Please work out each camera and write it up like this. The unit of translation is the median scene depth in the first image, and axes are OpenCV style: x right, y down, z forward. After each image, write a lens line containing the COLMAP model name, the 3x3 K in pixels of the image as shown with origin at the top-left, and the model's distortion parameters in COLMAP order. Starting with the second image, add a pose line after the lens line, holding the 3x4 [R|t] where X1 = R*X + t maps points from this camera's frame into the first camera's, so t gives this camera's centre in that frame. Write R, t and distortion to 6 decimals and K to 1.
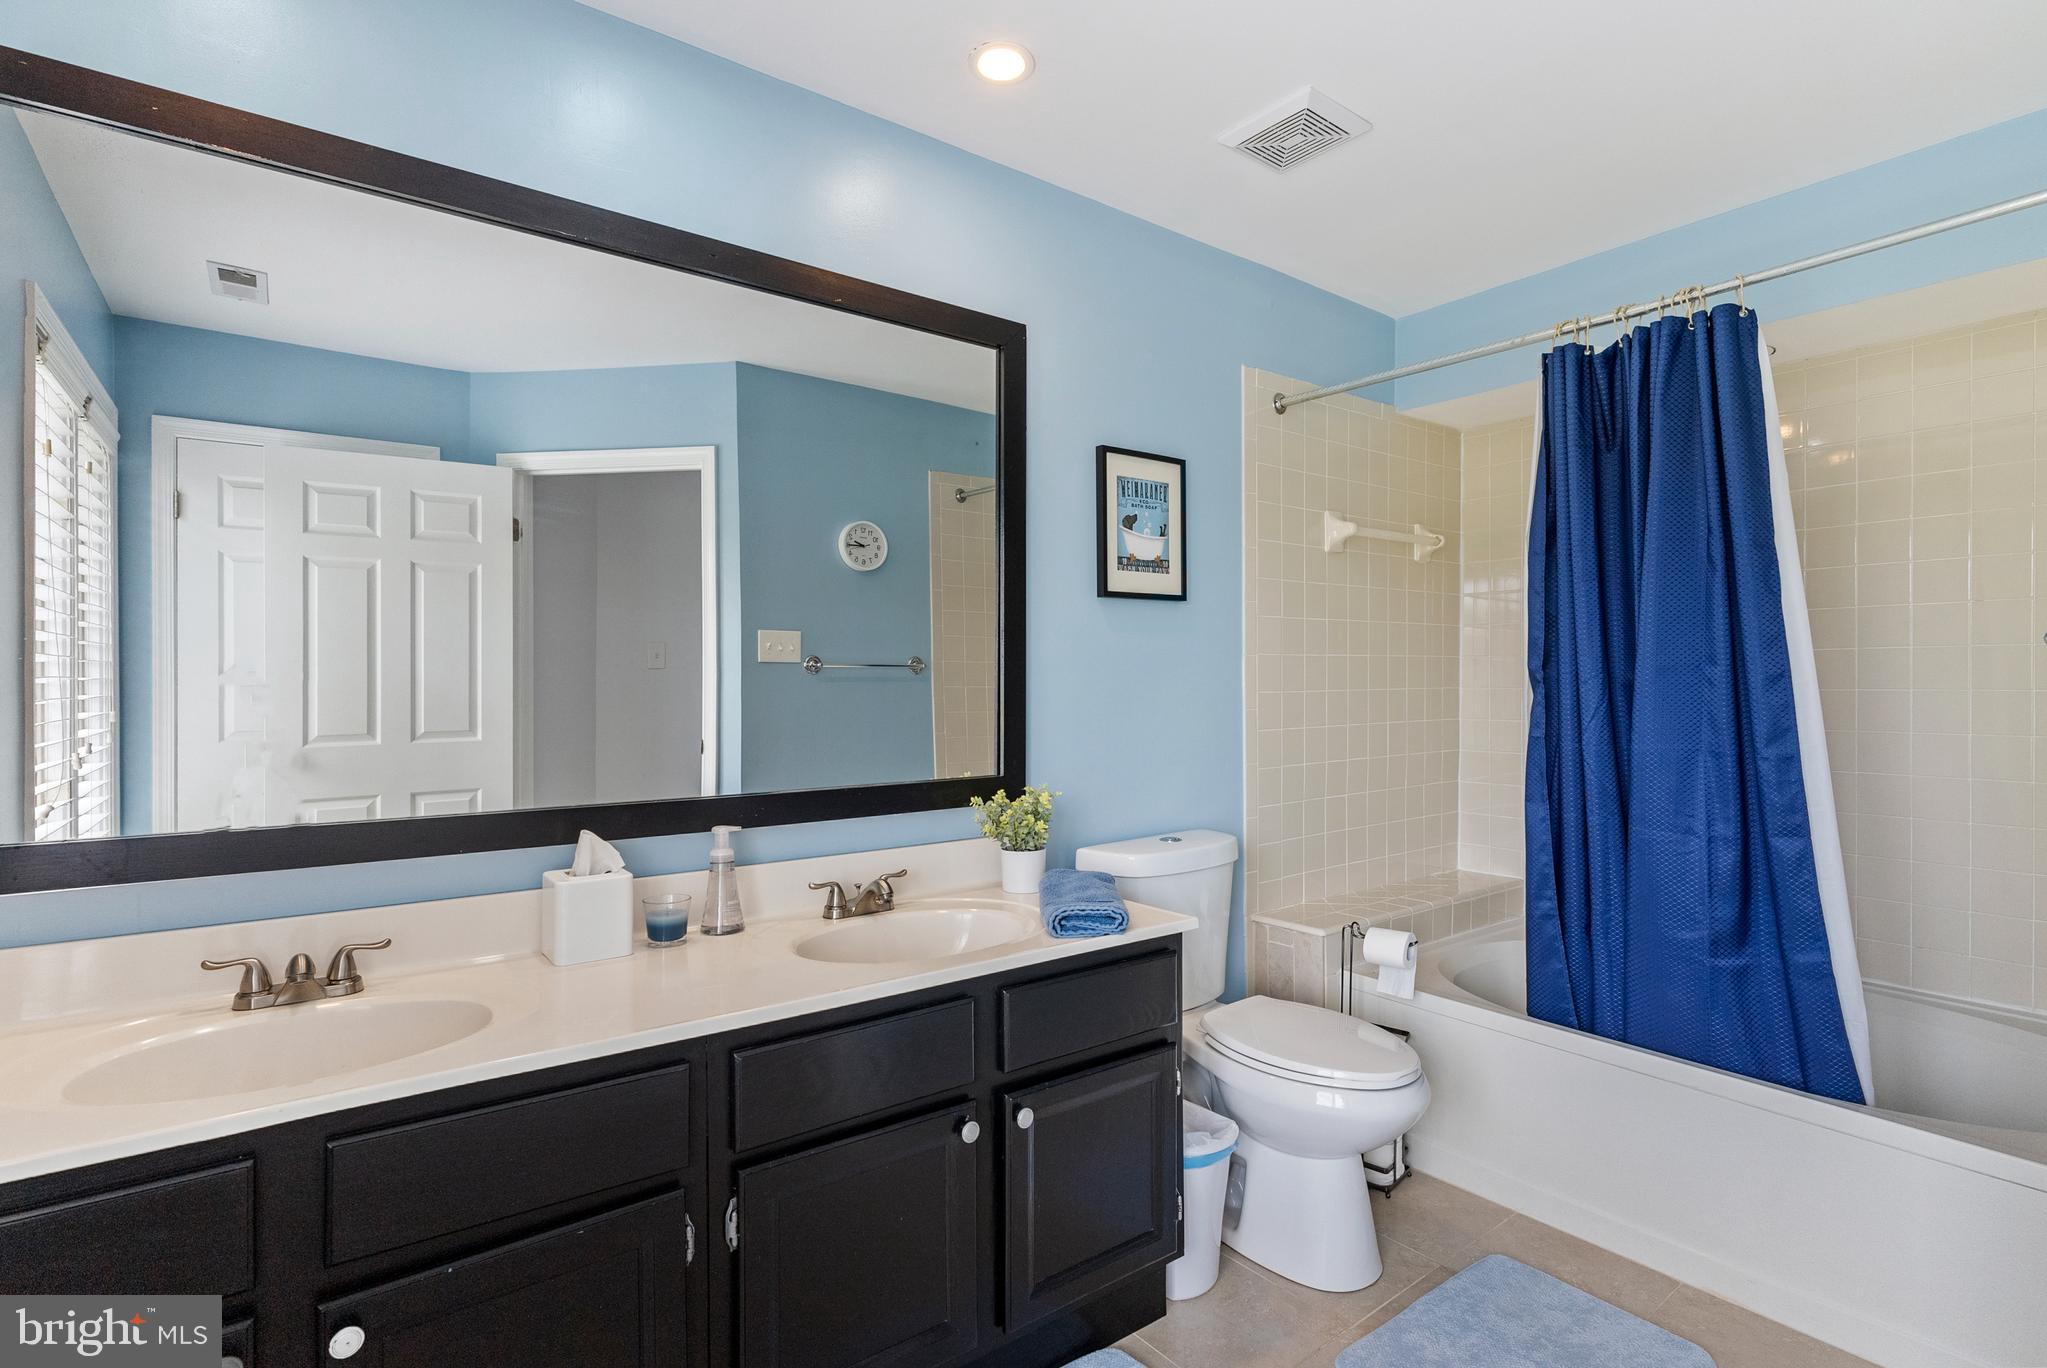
lens RADIAL K [[993.7, 0, 1030.3], [0, 993.7, 666.0], [0, 0, 1]] dist [0.001202, 0.000315]
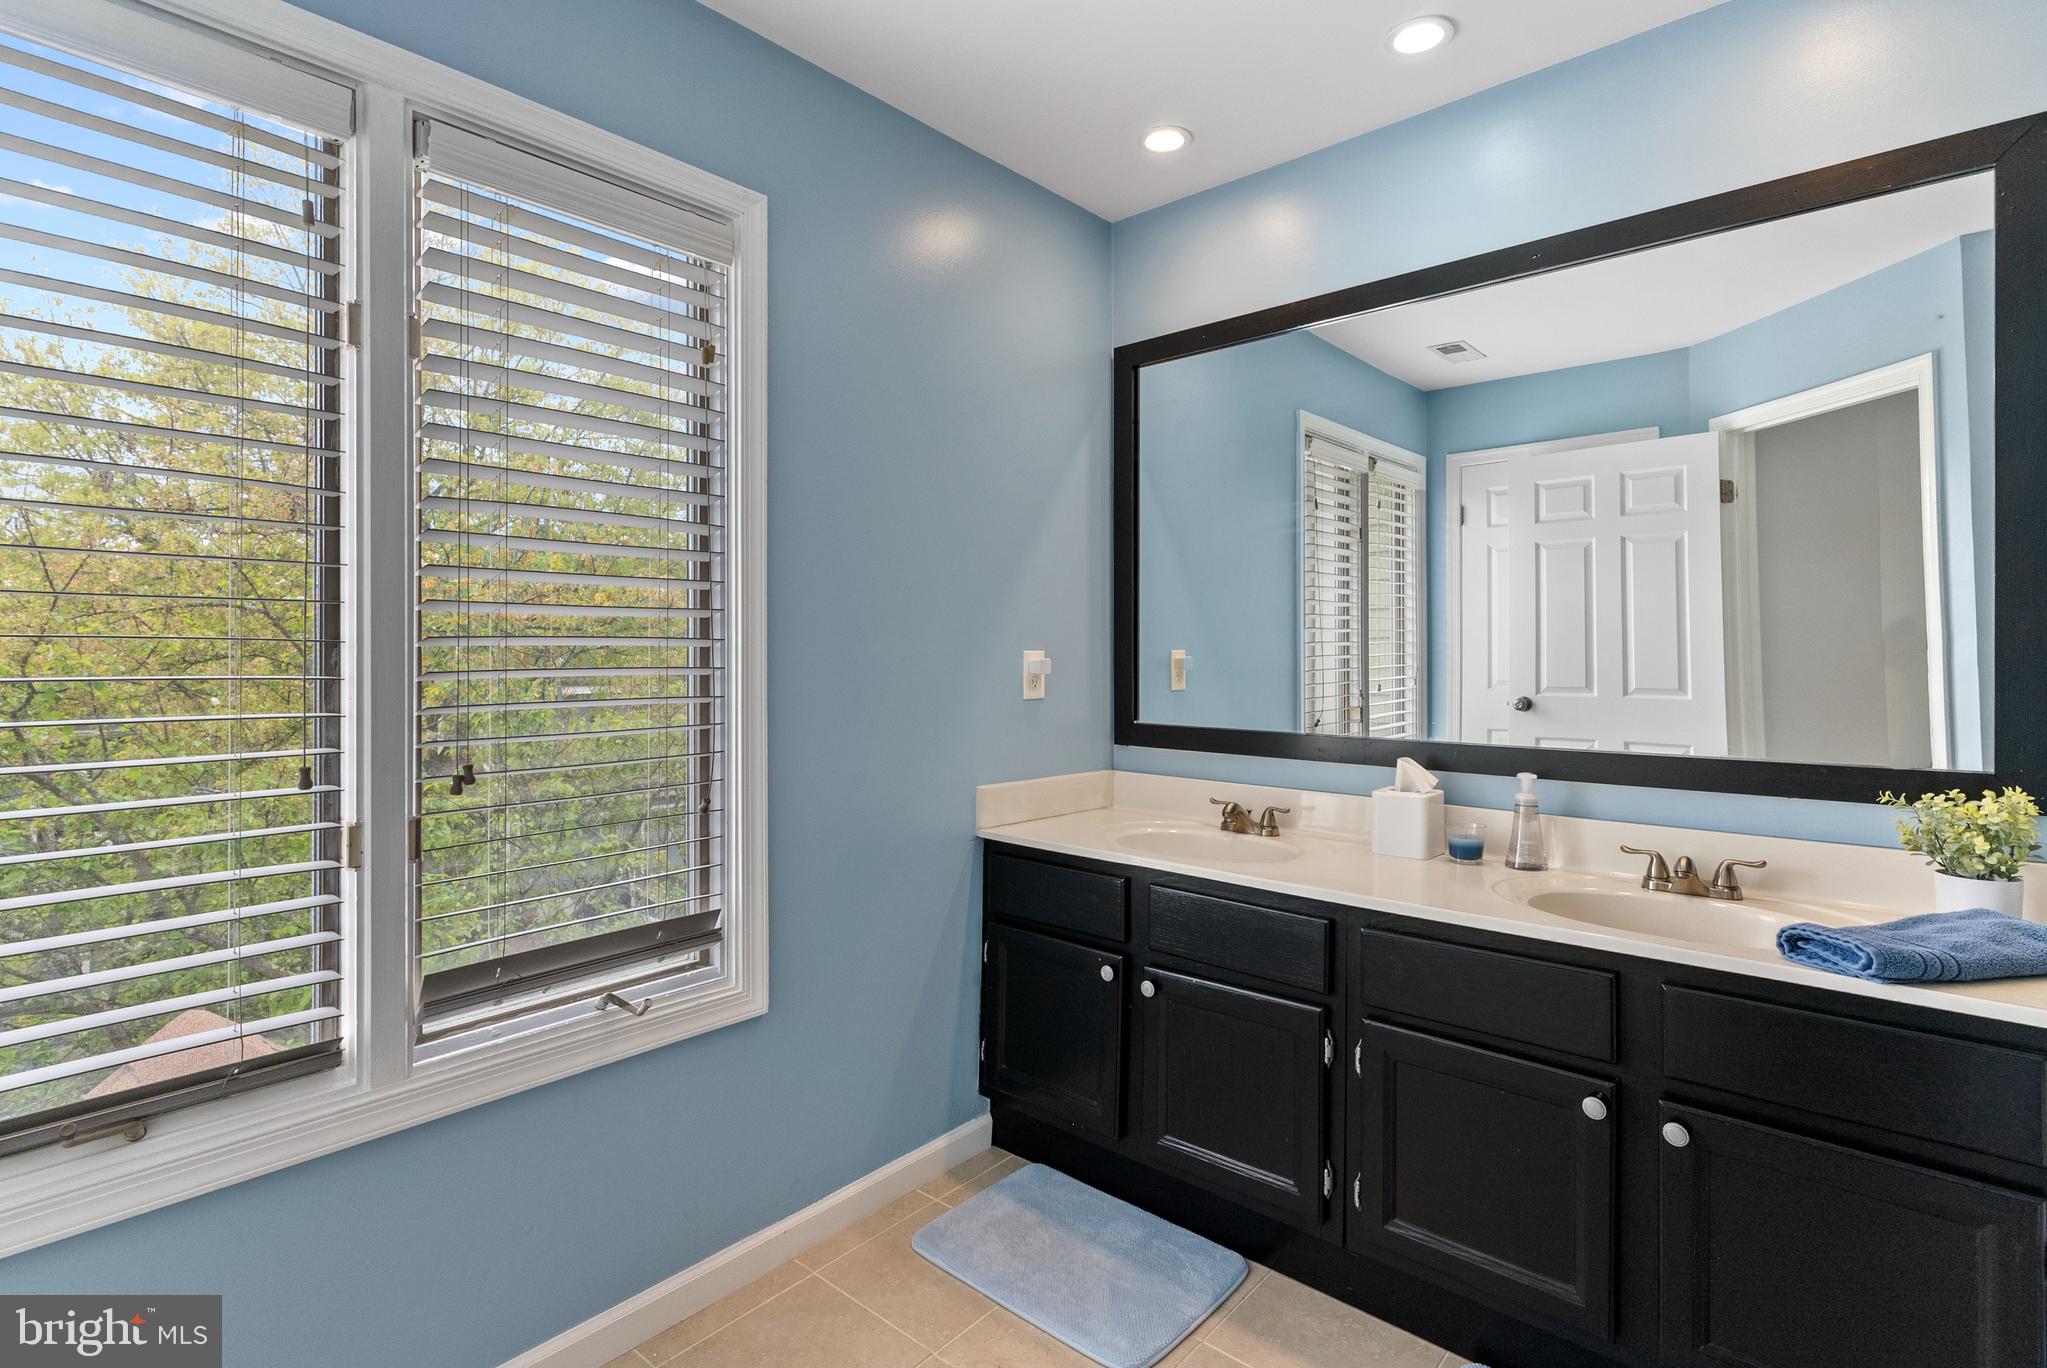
lens RADIAL K [[980.3, 0, 1019.6], [0, 980.3, 643.6], [0, 0, 1]] dist [-0.016948, -0.000384]
pose [[0.195201, 0.000213, -0.980763, 0.345568], [0.017142, 0.999846, 0.003629, 0.000735], [0.980614, -0.017521, 0.195167, 0.123226]]
